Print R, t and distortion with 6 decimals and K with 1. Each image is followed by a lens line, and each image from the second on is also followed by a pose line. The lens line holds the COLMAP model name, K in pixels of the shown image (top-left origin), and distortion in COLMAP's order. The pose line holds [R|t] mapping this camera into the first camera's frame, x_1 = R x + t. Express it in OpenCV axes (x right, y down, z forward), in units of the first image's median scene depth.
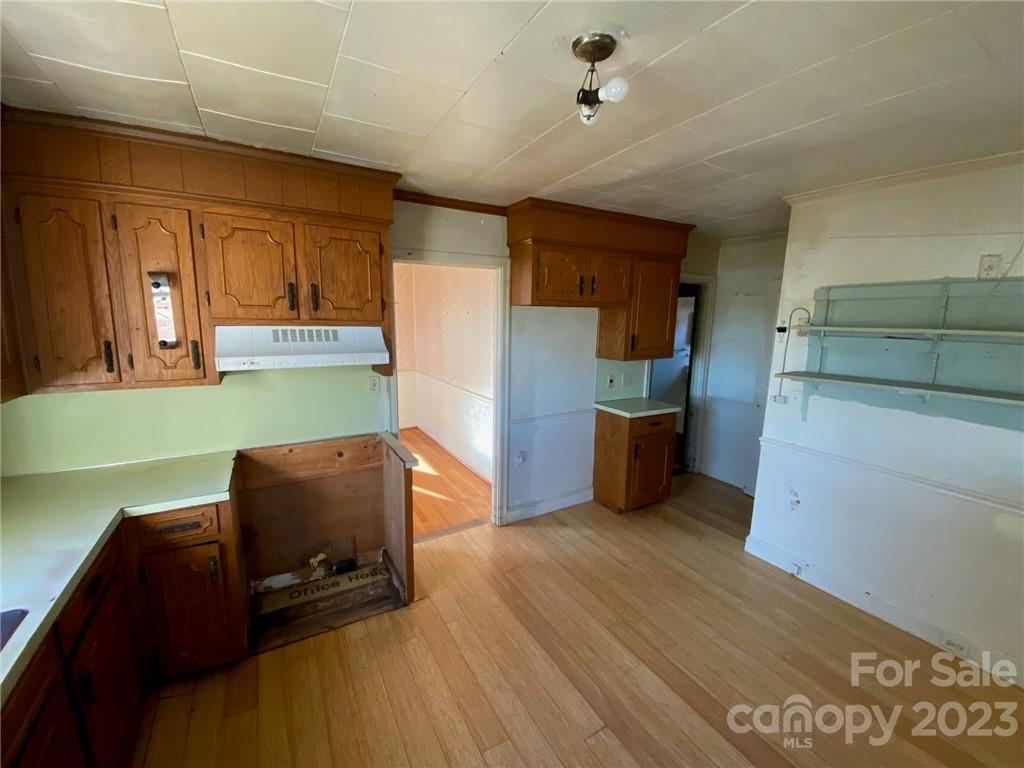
lens RADIAL K [[416.2, 0, 512.0], [0, 416.2, 384.0], [0, 0, 1]] dist [0.027587, -0.024270]
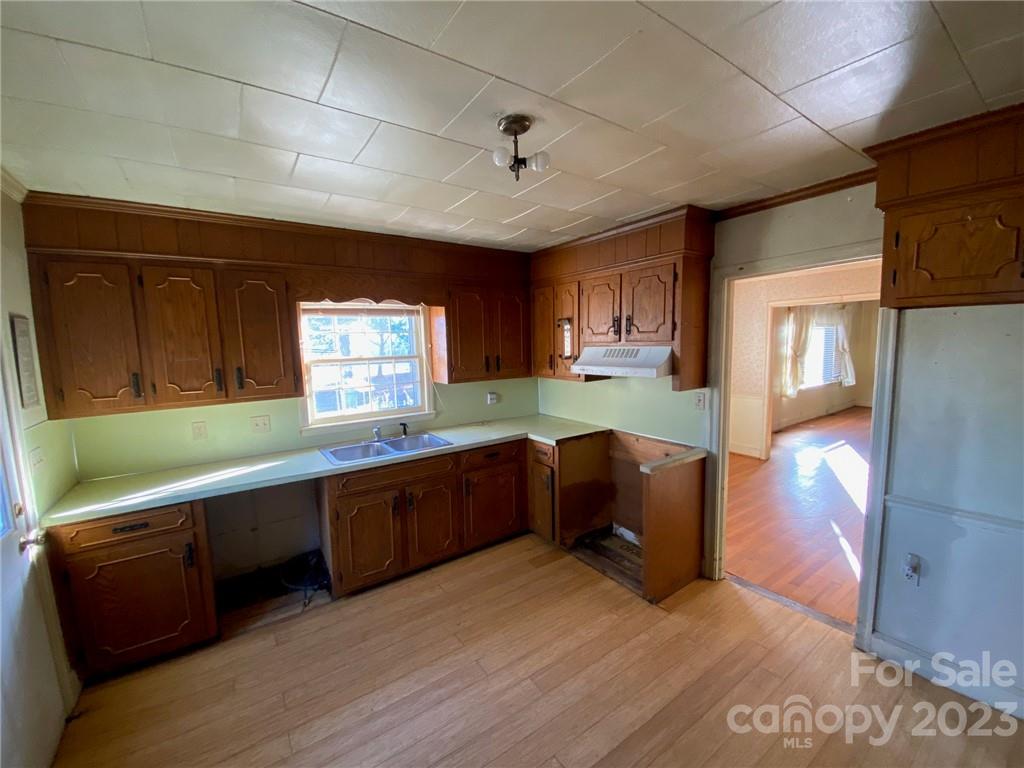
lens RADIAL K [[416.2, 0, 512.0], [0, 416.2, 384.0], [0, 0, 1]] dist [0.027587, -0.024270]
pose [[0.063775, 0.082044, -0.994586, 0.867215], [-0.134211, 0.988266, 0.072917, -0.068447], [0.988898, 0.128834, 0.074038, 0.569148]]
